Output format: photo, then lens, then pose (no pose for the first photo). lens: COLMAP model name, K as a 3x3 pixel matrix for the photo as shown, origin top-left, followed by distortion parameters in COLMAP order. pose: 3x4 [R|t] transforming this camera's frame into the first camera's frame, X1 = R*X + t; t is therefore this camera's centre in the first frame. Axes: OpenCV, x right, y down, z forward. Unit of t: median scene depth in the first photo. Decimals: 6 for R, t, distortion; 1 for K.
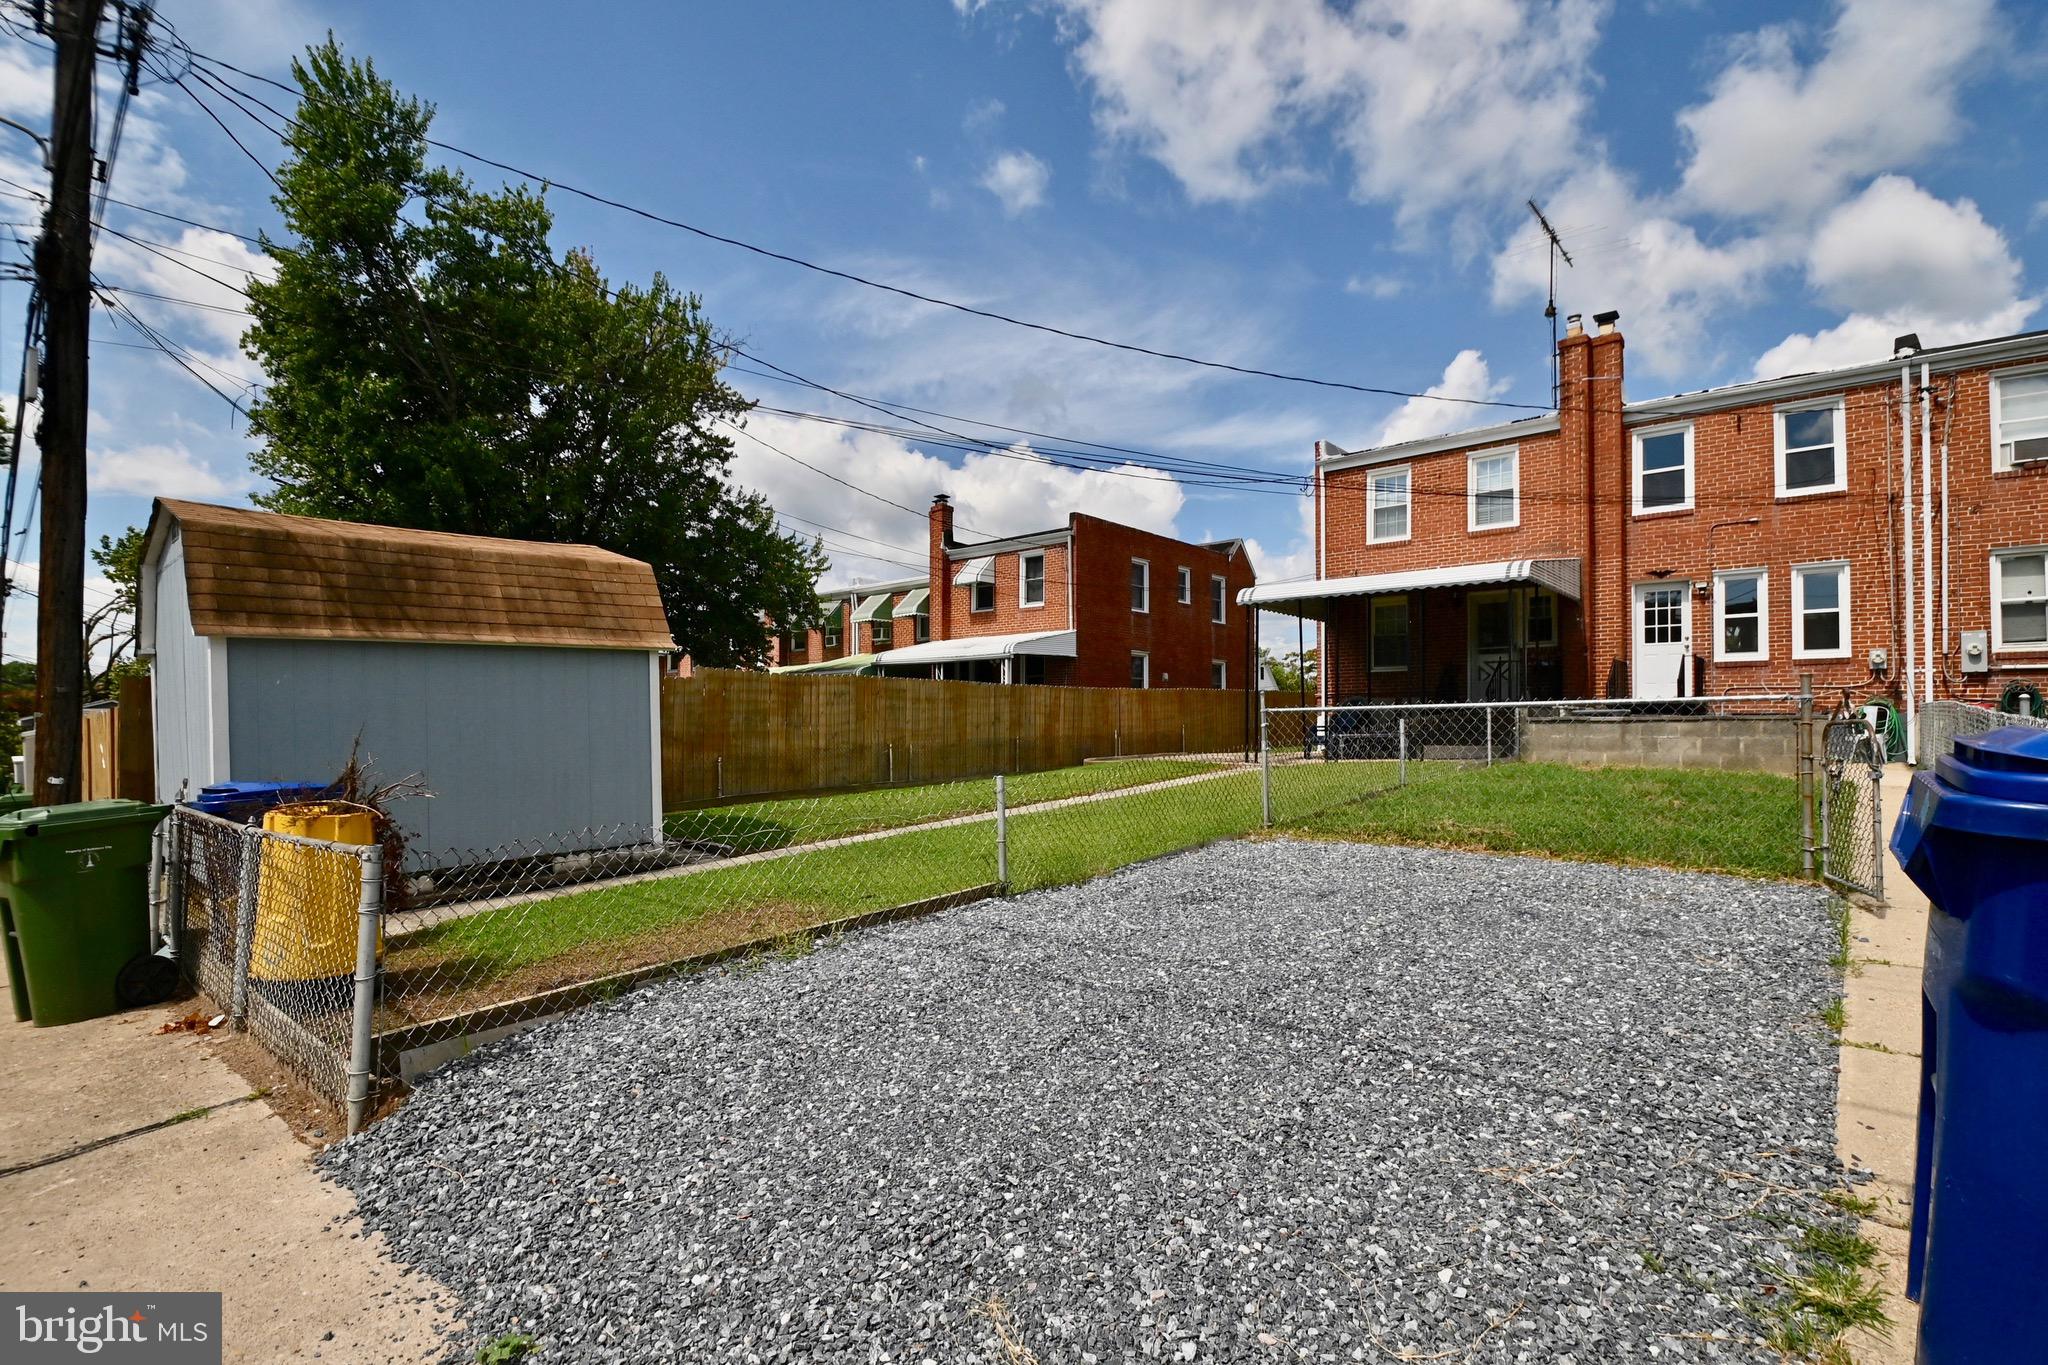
lens RADIAL K [[941.0, 0, 1022.3], [0, 941.0, 715.2], [0, 0, 1]] dist [-0.015527, -0.008317]
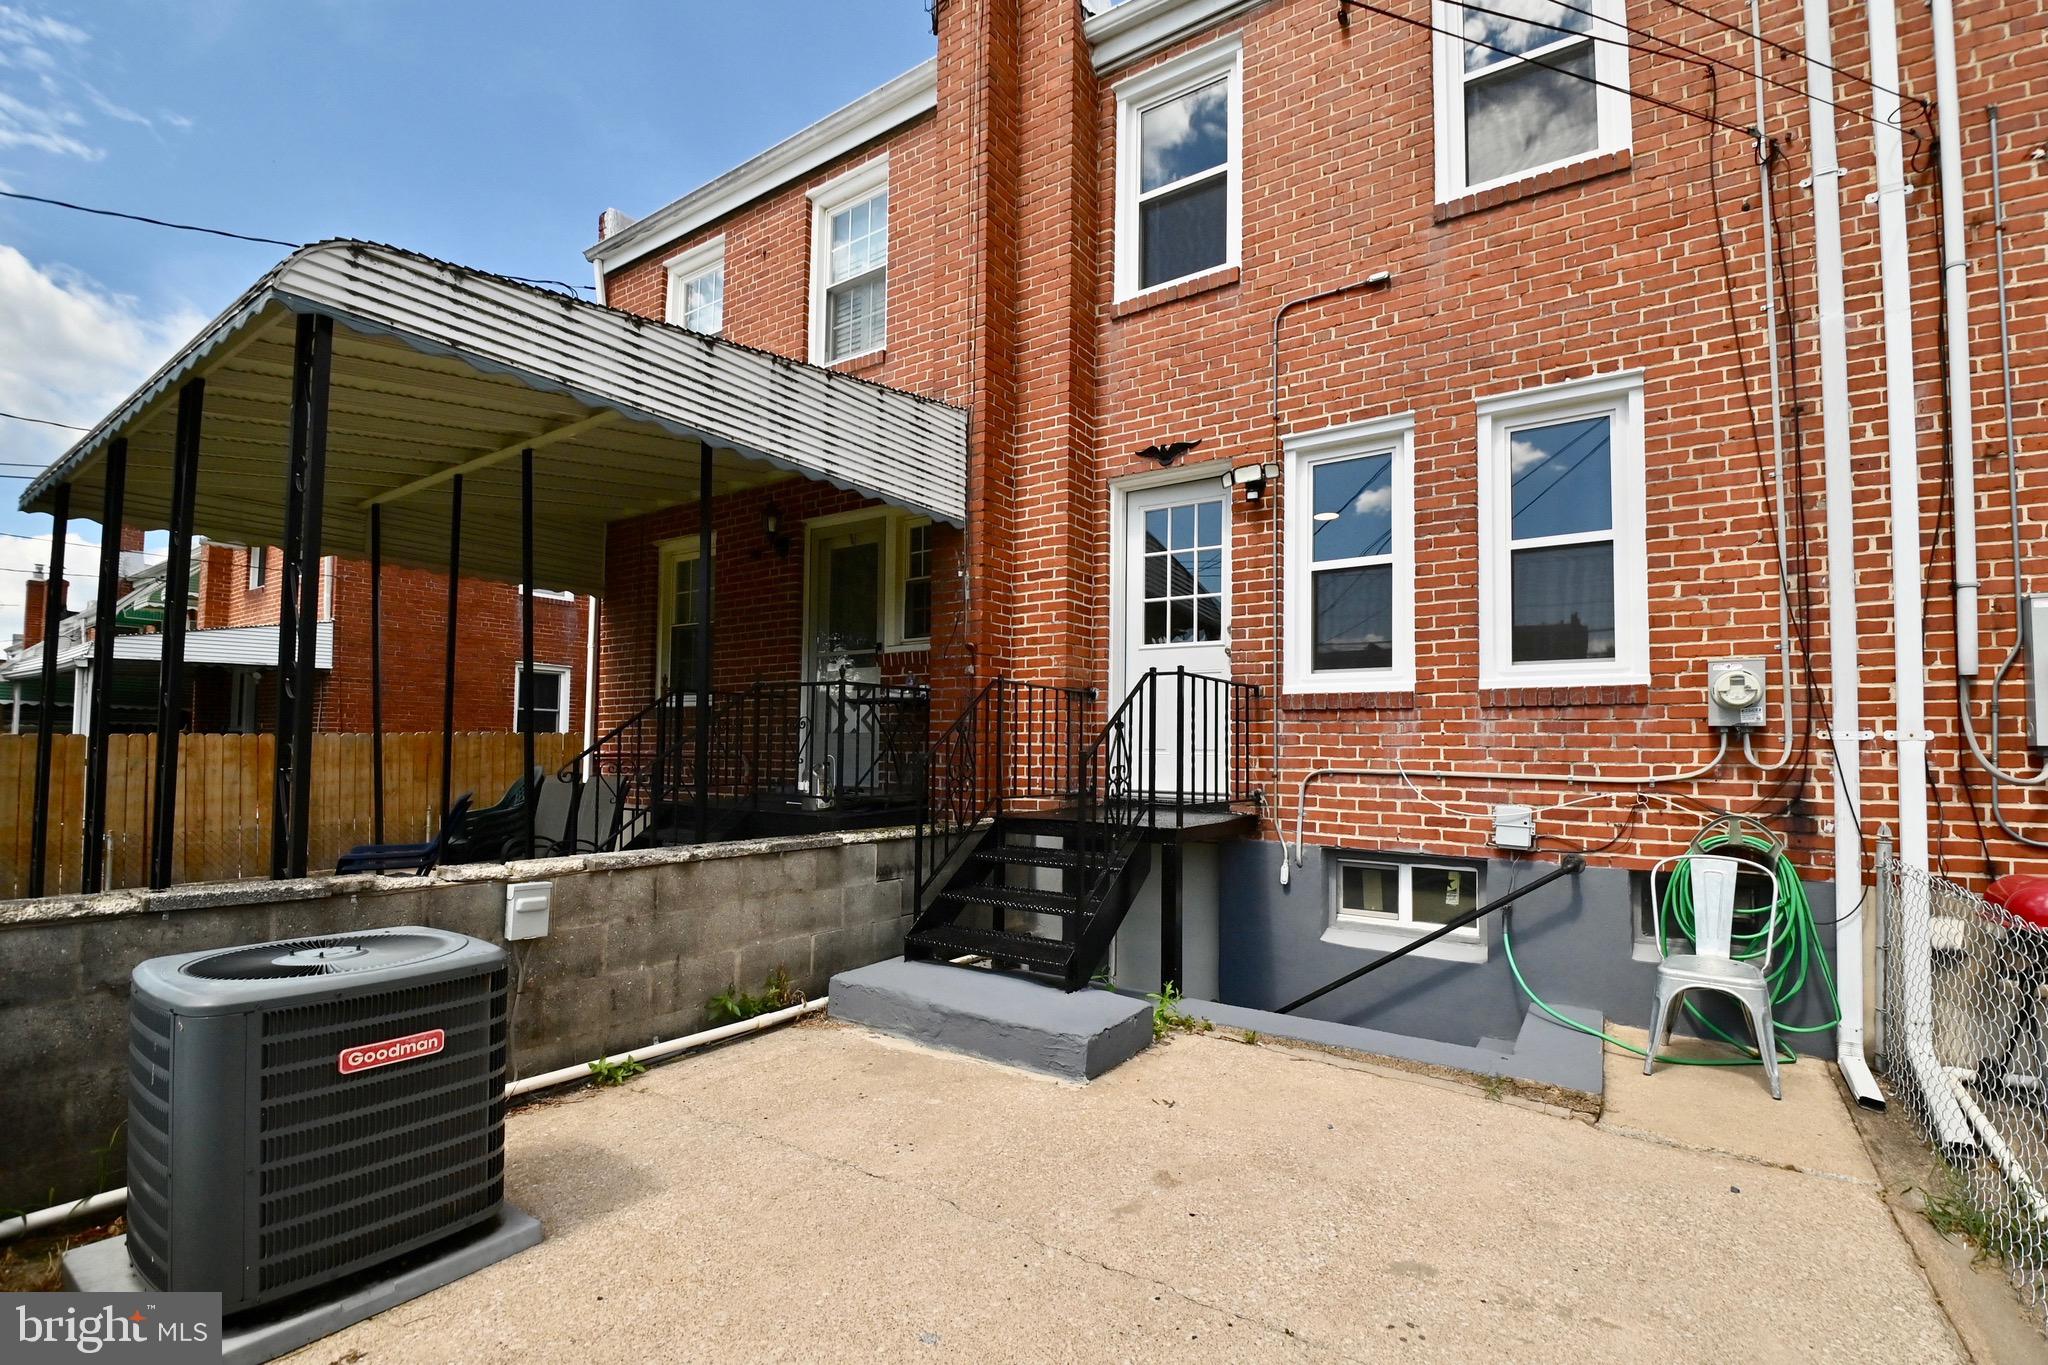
lens RADIAL K [[899.3, 0, 1042.4], [0, 899.3, 712.2], [0, 0, 1]] dist [0.008778, -0.018115]
pose [[0.991174, 0.011794, 0.132040, 0.606928], [-0.008300, 0.999601, -0.026987, -0.040813], [-0.132306, 0.025653, 0.990877, 0.674762]]
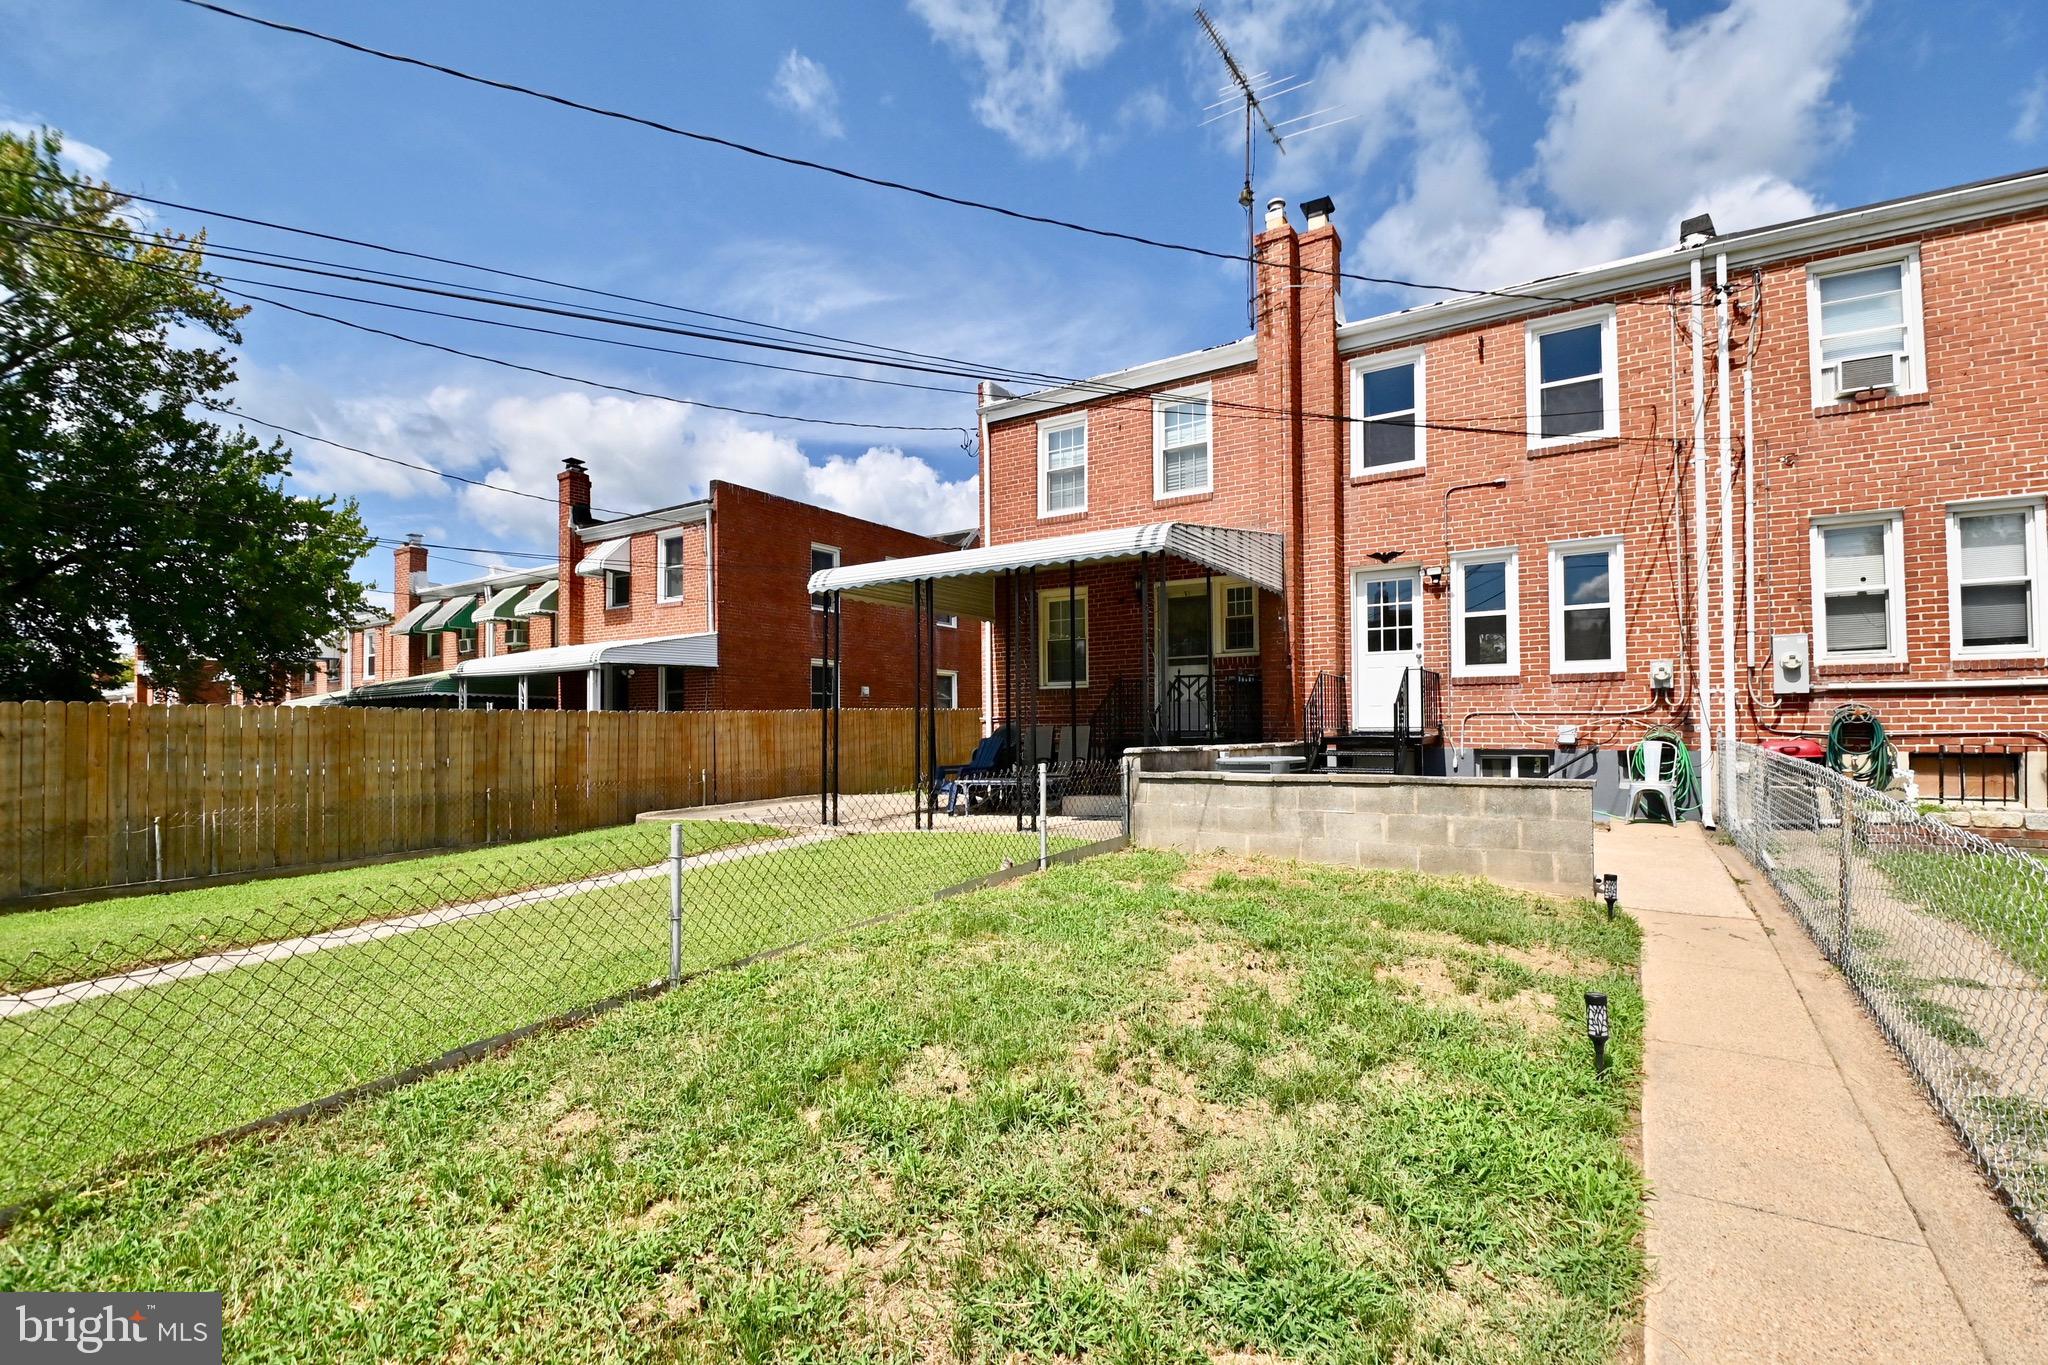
lens RADIAL K [[899.3, 0, 1042.8], [0, 899.3, 711.1], [0, 0, 1]] dist [0.008778, -0.018115]
pose [[0.987887, -0.005167, 0.155087, 0.318493], [0.006689, 0.999934, -0.009291, -0.026615], [-0.155029, 0.010216, 0.987857, 0.355530]]
